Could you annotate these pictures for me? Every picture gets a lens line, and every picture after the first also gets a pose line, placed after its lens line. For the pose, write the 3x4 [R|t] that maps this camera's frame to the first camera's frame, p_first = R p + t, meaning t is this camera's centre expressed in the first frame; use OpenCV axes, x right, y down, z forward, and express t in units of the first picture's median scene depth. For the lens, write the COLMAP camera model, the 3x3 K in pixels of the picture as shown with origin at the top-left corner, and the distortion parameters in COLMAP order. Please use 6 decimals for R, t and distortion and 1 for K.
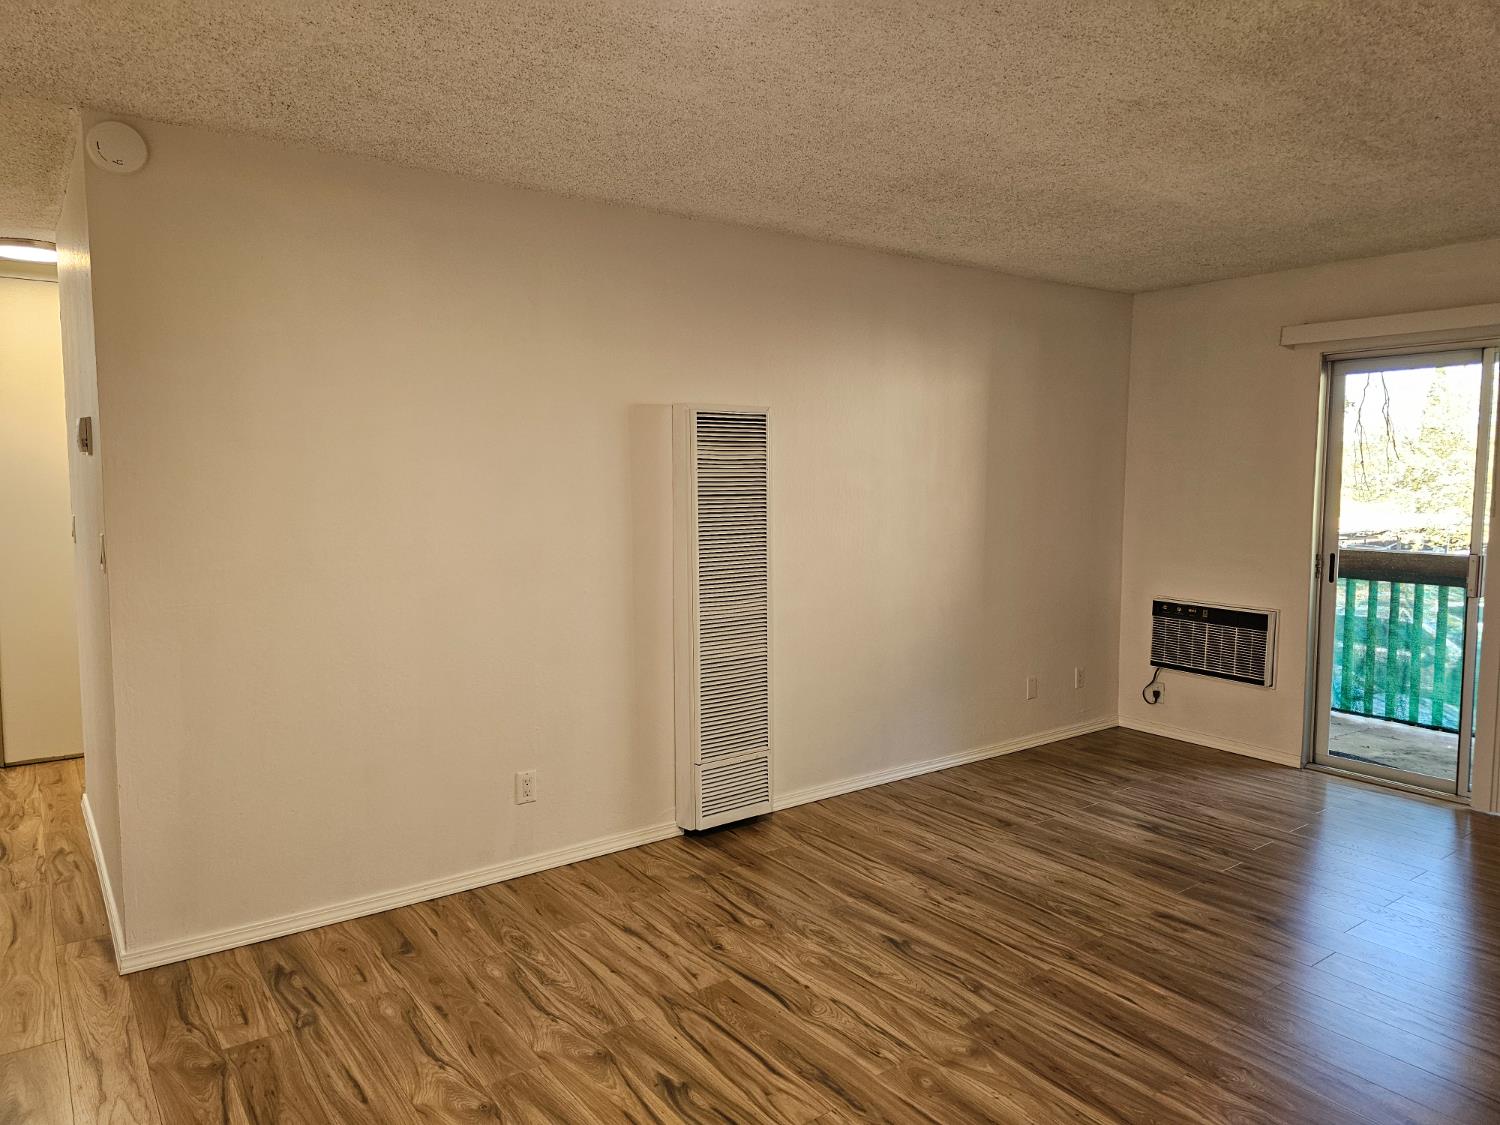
lens RADIAL K [[1004.3, 0, 756.4], [0, 1004.3, 552.2], [0, 0, 1]] dist [0.046637, -0.038894]
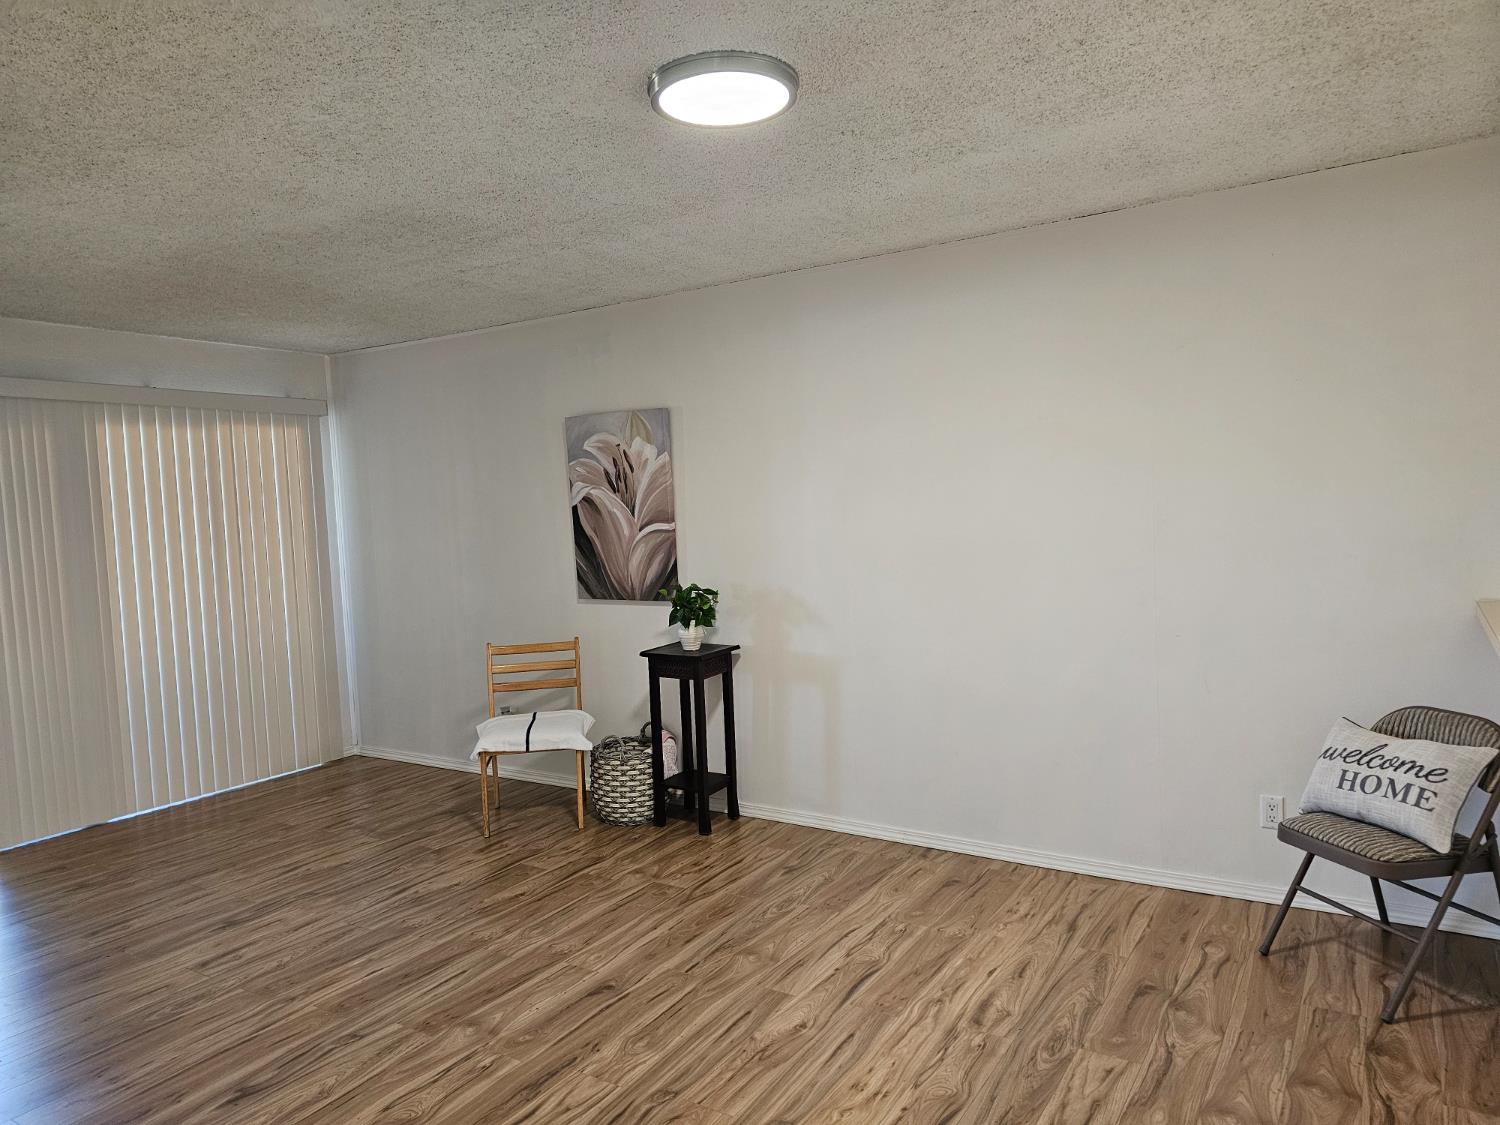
lens RADIAL K [[1004.3, 0, 747.7], [0, 1004.3, 568.3], [0, 0, 1]] dist [0.046637, -0.038894]
pose [[-0.356305, -0.047272, 0.933173, -0.787350], [0.113074, 0.989198, 0.093284, -0.069423], [-0.927503, 0.138755, -0.347111, 0.881157]]
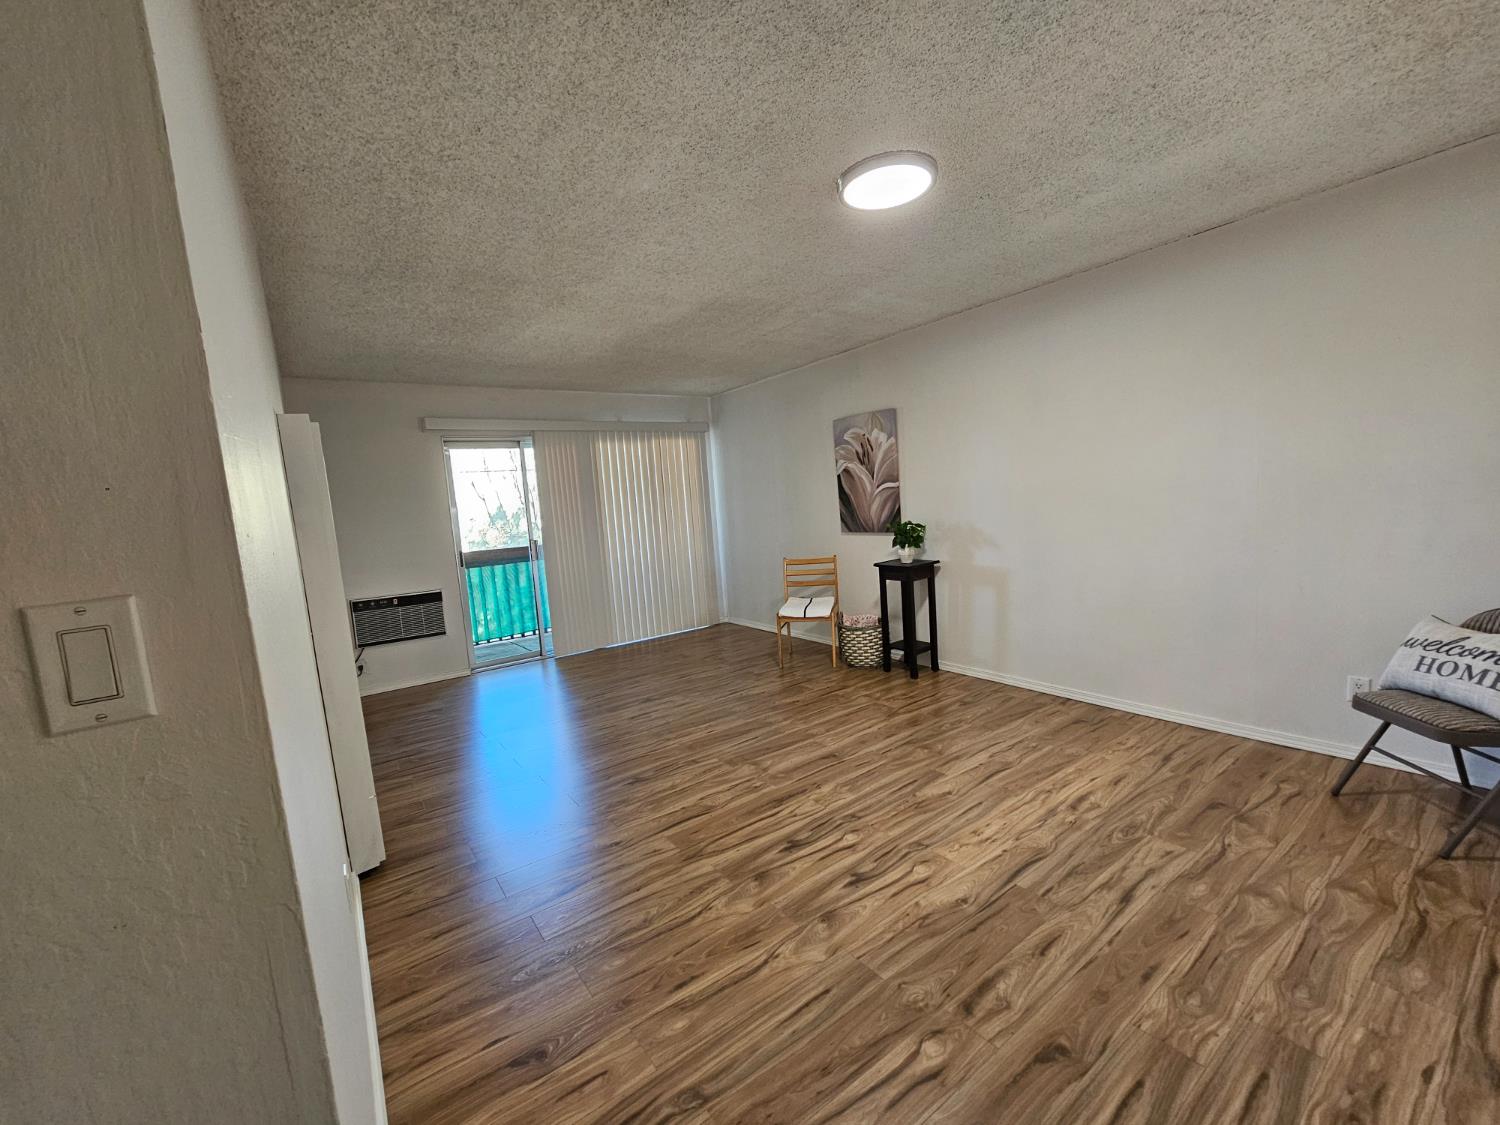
lens RADIAL K [[616.4, 0, 749.0], [0, 616.4, 563.8], [0, 0, 1]] dist [-0.009489, 0.003789]
pose [[0.013905, -0.105422, 0.994330, -0.805109], [0.148031, 0.983686, 0.102223, -0.017929], [-0.988885, 0.145770, 0.029283, 0.779674]]
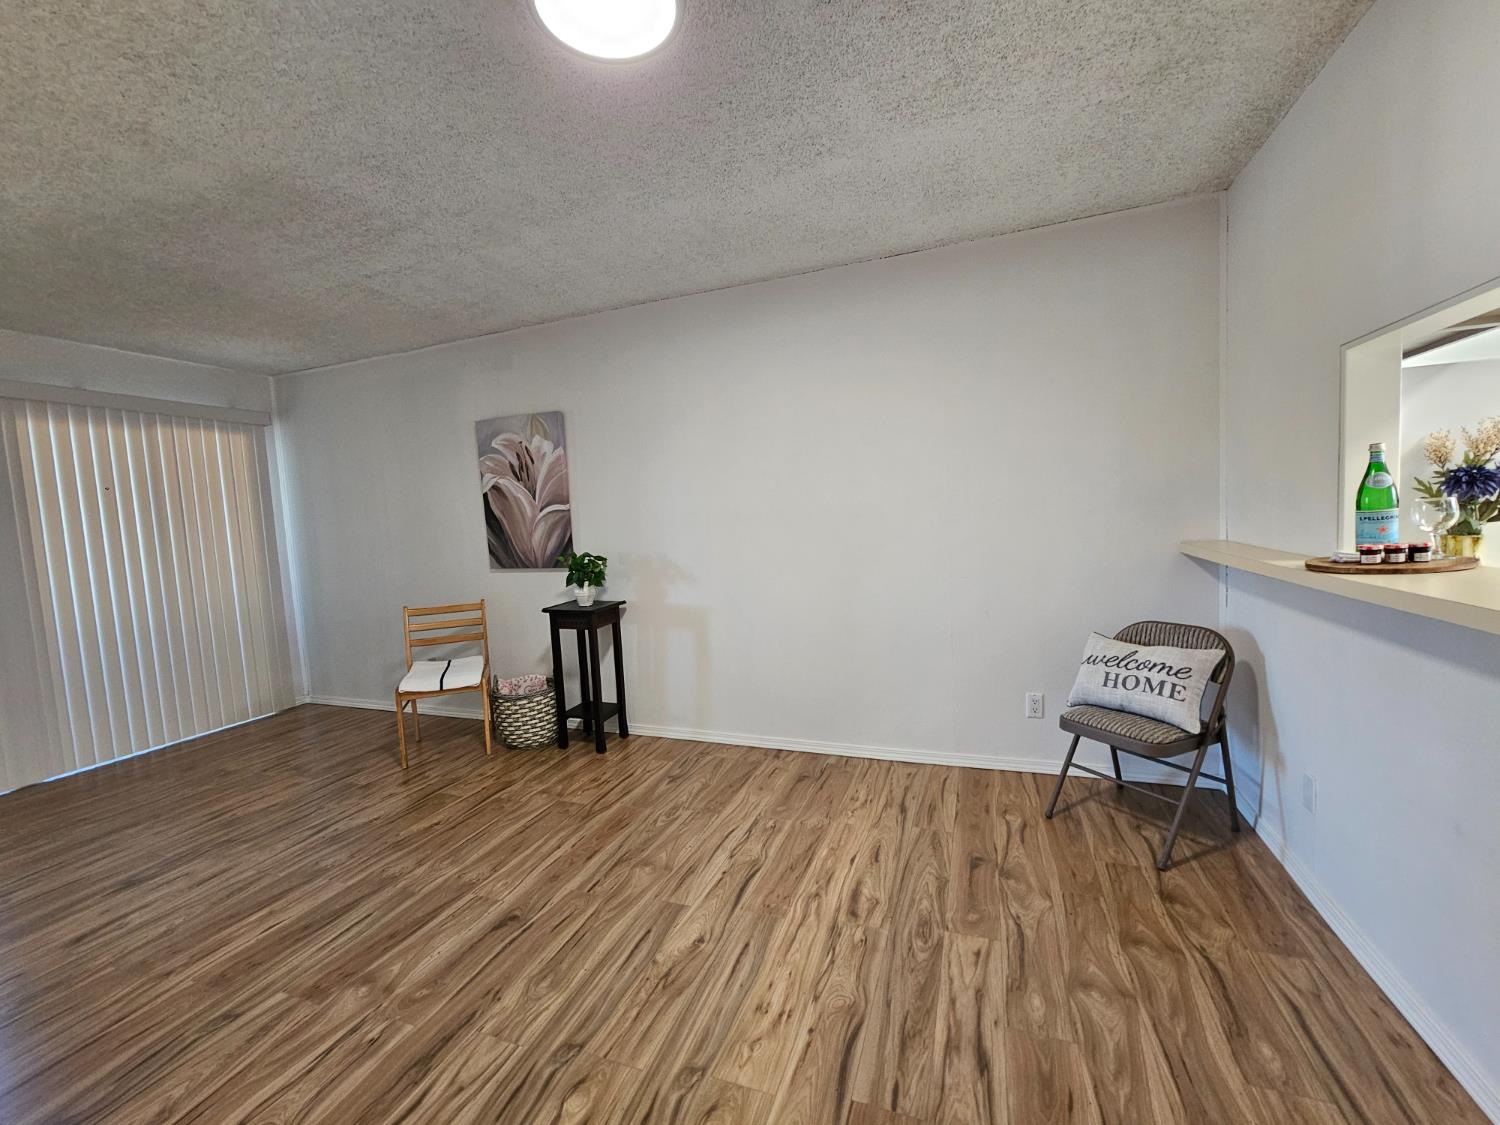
lens RADIAL K [[616.4, 0, 752.4], [0, 616.4, 564.8], [0, 0, 1]] dist [-0.009489, 0.003789]
pose [[-0.542681, -0.043469, 0.838813, -0.479573], [0.113365, 0.985732, 0.124425, 0.001598], [-0.832253, 0.162615, -0.530010, 0.789543]]
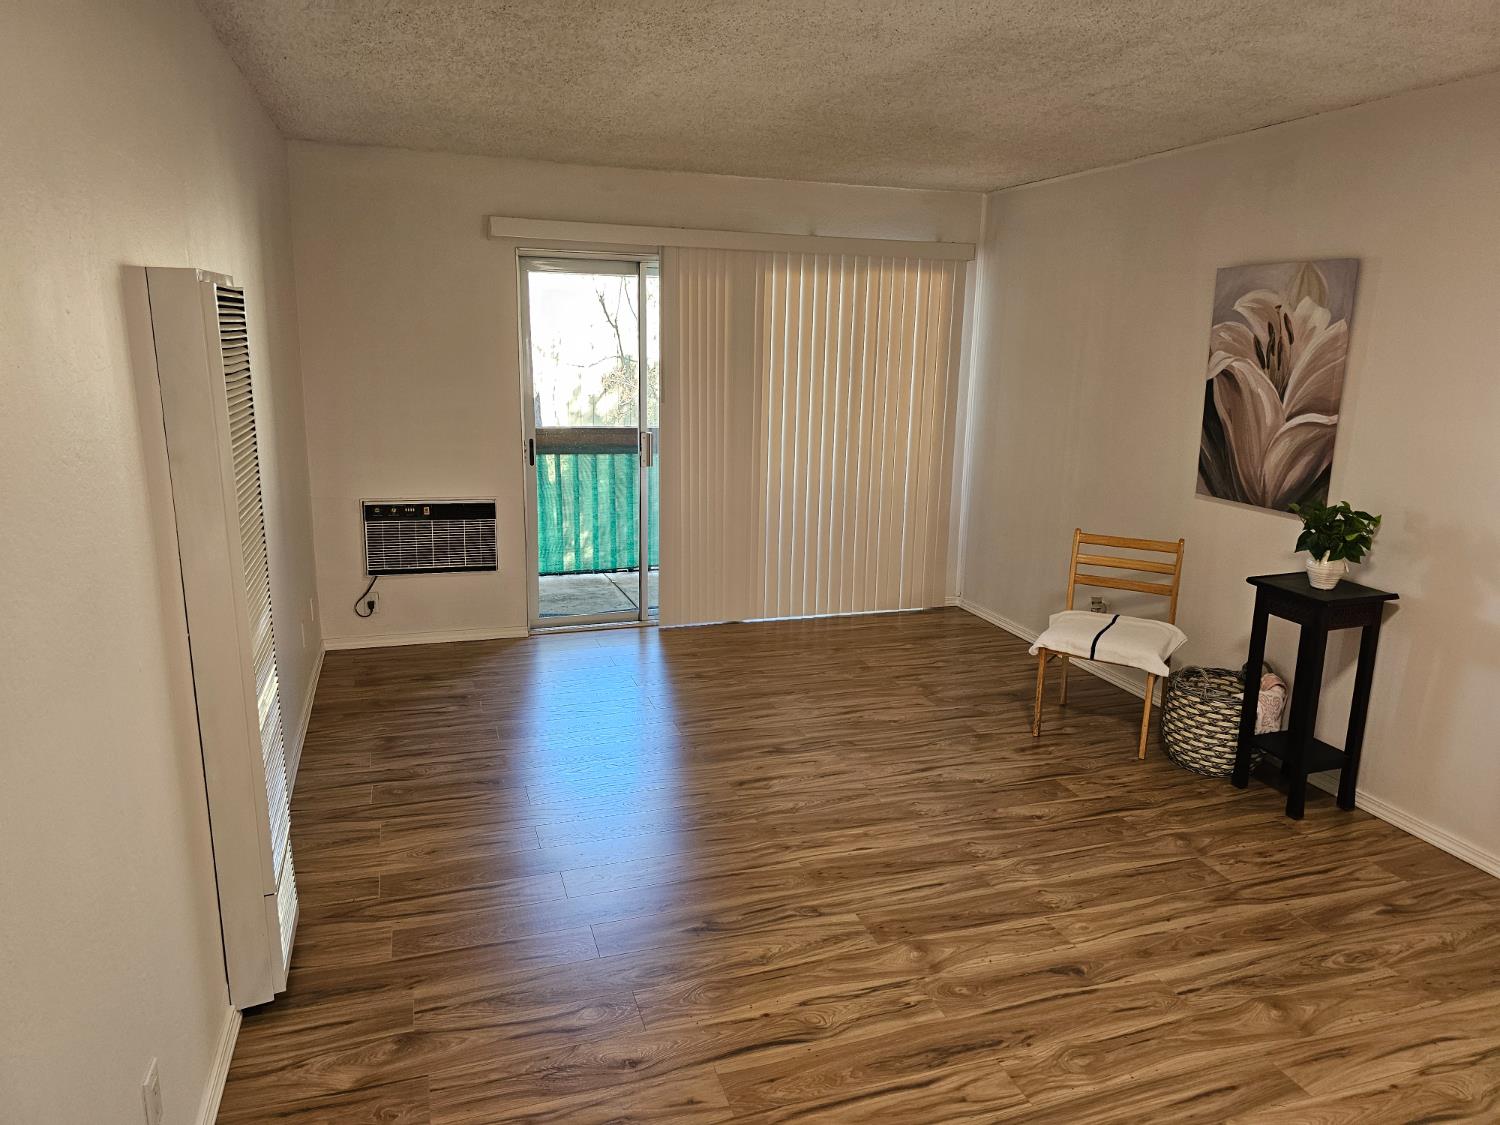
lens RADIAL K [[1004.3, 0, 745.9], [0, 1004.3, 556.6], [0, 0, 1]] dist [0.046637, -0.038894]
pose [[0.313729, -0.197084, 0.928834, -0.644229], [0.055643, 0.980357, 0.189222, -0.109365], [-0.947881, -0.007681, 0.318533, 0.710507]]
